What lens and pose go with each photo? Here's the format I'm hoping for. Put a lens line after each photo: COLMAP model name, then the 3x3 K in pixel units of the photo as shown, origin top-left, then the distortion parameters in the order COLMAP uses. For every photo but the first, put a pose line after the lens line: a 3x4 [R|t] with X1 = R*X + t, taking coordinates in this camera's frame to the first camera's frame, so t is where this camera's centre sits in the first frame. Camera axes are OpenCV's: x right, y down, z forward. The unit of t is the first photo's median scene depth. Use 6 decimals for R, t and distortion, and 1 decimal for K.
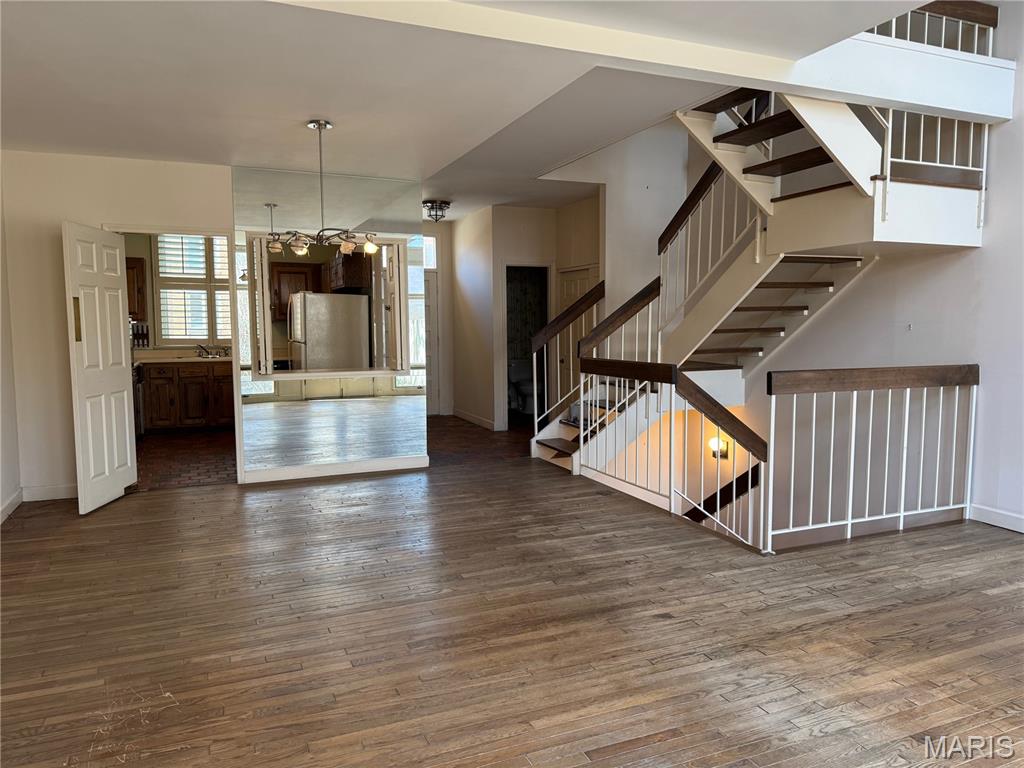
lens RADIAL K [[714.3, 0, 501.5], [0, 714.3, 389.5], [0, 0, 1]] dist [0.037251, -0.046723]
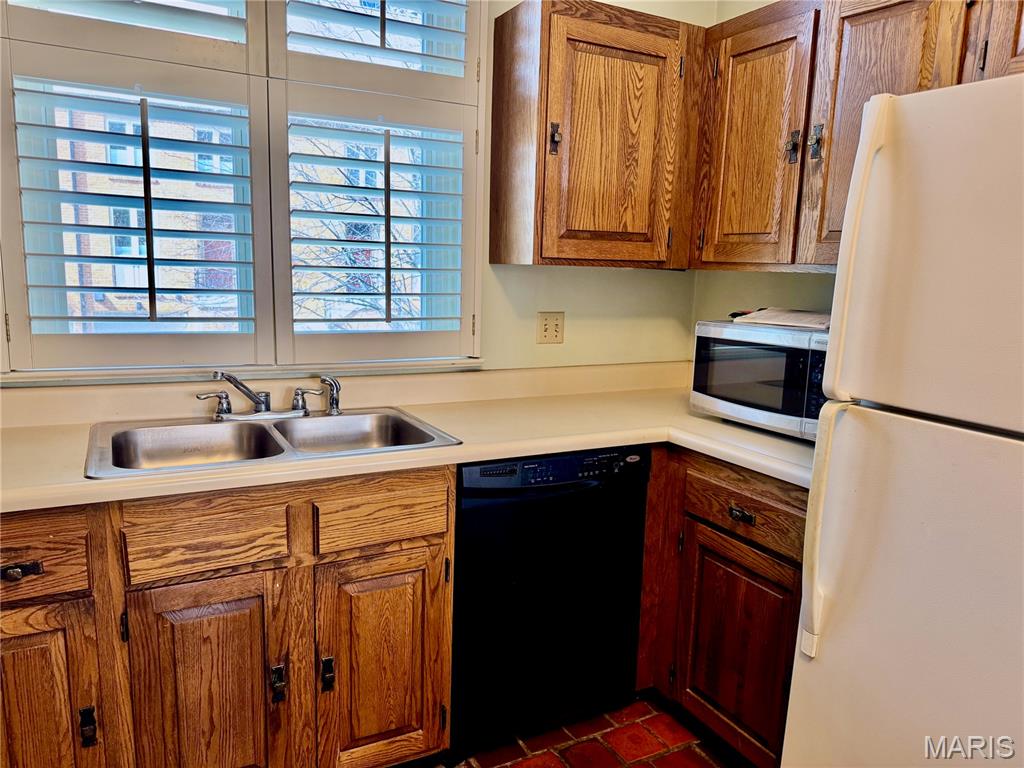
lens RADIAL K [[714.3, 0, 505.5], [0, 714.3, 385.0], [0, 0, 1]] dist [0.037251, -0.046723]
pose [[0.996821, 0.012400, 0.078706, -0.133271], [-0.018765, 0.996566, 0.080644, -0.028493], [-0.077436, -0.081865, 0.993631, 0.295353]]
